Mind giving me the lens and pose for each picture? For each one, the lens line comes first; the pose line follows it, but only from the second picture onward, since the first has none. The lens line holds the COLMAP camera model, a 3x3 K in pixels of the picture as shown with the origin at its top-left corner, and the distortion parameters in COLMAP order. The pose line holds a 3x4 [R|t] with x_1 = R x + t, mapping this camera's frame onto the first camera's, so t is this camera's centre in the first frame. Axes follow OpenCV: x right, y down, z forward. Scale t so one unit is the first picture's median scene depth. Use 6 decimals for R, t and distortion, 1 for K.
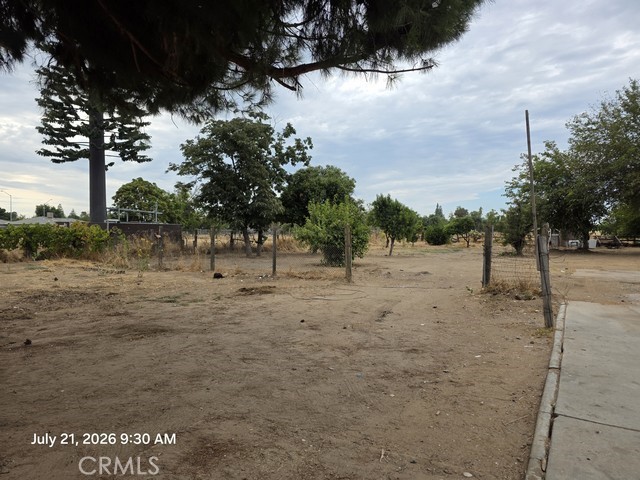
lens RADIAL K [[431.4, 0, 320.0], [0, 431.4, 240.0], [0, 0, 1]] dist [0.078418, -0.075858]
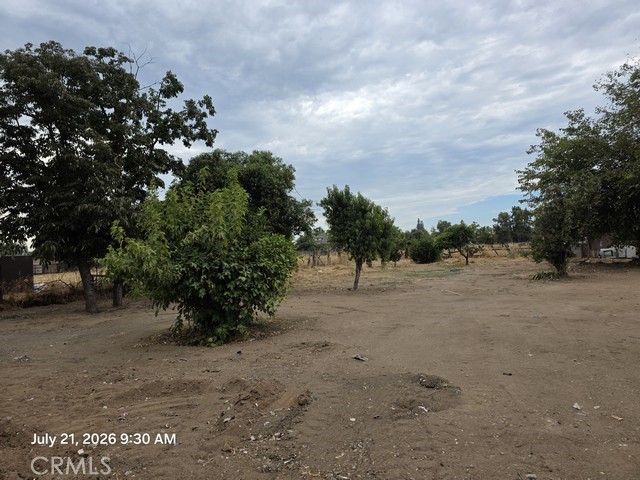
lens RADIAL K [[429.4, 0, 325.6], [0, 429.4, 230.7], [0, 0, 1]] dist [0.078655, -0.072456]
pose [[0.997438, -0.049125, 0.052002, 0.087497], [0.052651, 0.996243, -0.068756, -0.004746], [-0.048429, 0.071318, 0.996277, 0.379855]]
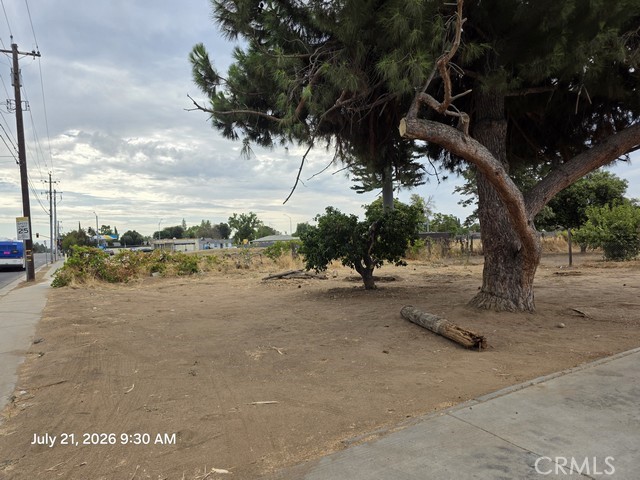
lens RADIAL K [[429.4, 0, 325.6], [0, 429.4, 230.7], [0, 0, 1]] dist [0.078655, -0.072456]
pose [[0.884611, -0.058737, -0.462615, -0.077822], [0.042362, 0.998056, -0.045718, -0.000189], [0.464401, 0.020845, 0.885379, -0.266780]]
